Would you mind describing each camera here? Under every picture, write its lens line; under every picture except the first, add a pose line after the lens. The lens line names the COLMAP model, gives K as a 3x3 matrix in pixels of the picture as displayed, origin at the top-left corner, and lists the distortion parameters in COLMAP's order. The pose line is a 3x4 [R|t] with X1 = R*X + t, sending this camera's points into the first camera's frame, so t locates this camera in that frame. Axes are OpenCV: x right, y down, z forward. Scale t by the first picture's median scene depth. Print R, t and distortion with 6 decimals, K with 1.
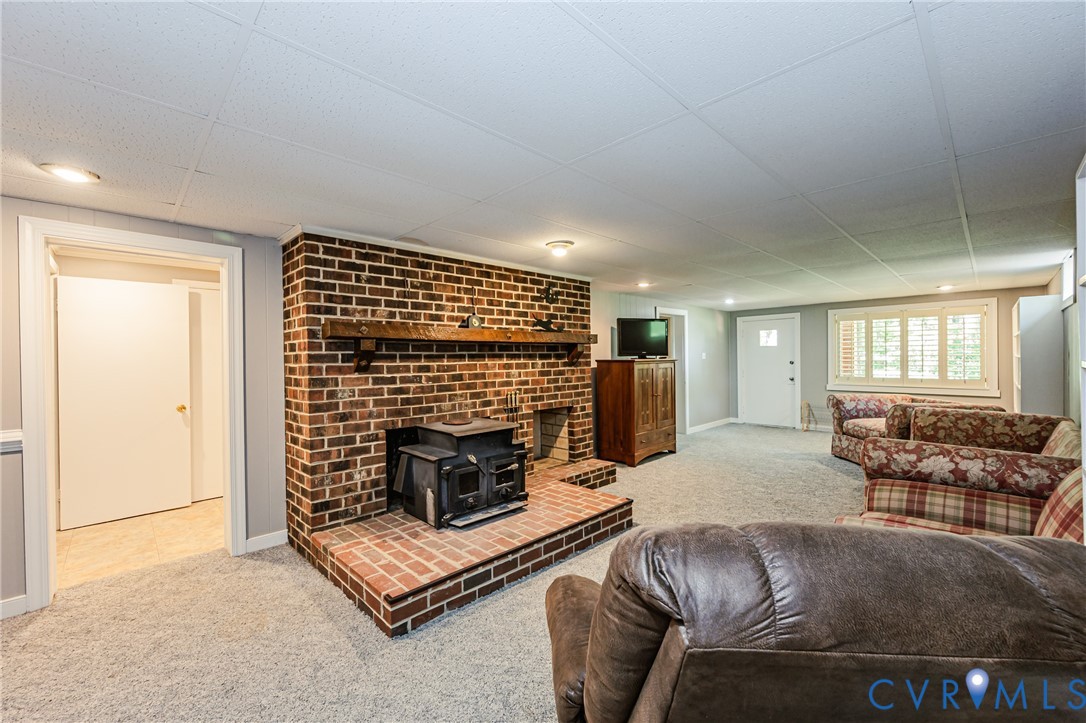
lens RADIAL K [[437.8, 0, 539.6], [0, 437.8, 360.4], [0, 0, 1]] dist [-0.000511, -0.000337]
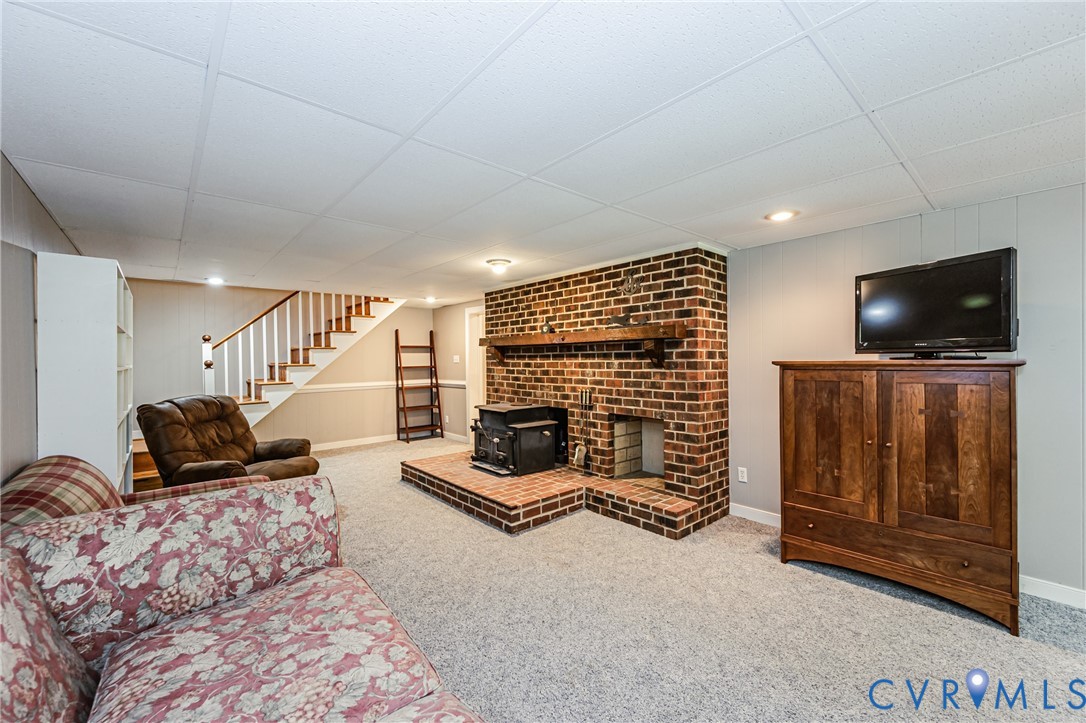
lens RADIAL K [[437.8, 0, 540.3], [0, 437.8, 361.2], [0, 0, 1]] dist [-0.000511, -0.000337]
pose [[-0.056487, 0.019799, -0.998207, 1.001268], [0.006260, 0.999791, 0.019477, -0.018031], [0.998384, -0.005148, -0.056599, 0.965320]]
